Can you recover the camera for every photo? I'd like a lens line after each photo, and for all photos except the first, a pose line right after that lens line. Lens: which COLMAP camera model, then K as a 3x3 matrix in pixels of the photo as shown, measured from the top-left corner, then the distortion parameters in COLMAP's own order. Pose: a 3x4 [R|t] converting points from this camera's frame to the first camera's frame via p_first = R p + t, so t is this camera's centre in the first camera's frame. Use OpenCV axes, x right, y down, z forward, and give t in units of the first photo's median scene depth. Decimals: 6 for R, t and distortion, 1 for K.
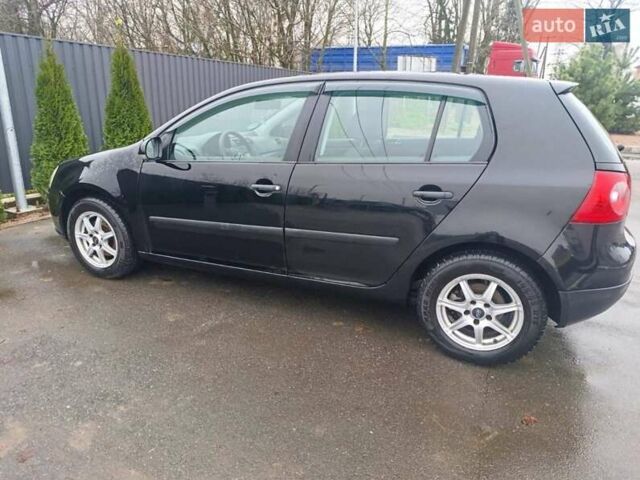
lens RADIAL K [[458.9, 0, 314.7], [0, 458.9, 242.7], [0, 0, 1]] dist [0.025079, -0.028810]
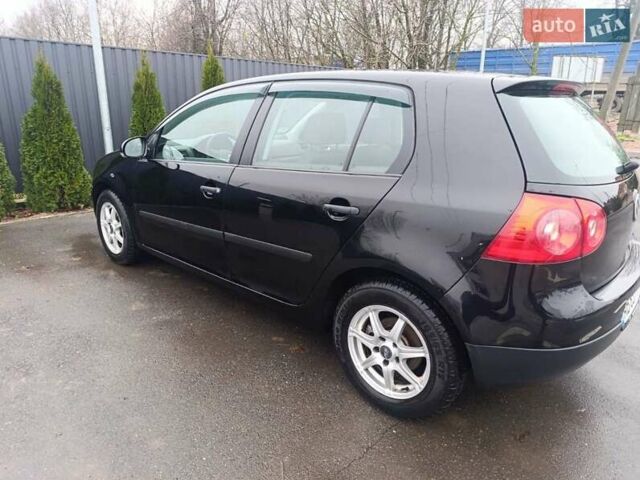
lens RADIAL K [[458.9, 0, 314.7], [0, 458.9, 242.7], [0, 0, 1]] dist [0.025079, -0.028810]
pose [[0.940397, 0.099530, -0.325187, 0.477251], [-0.103865, 0.994583, 0.004048, -0.036393], [0.323829, 0.029969, 0.945641, 0.150217]]
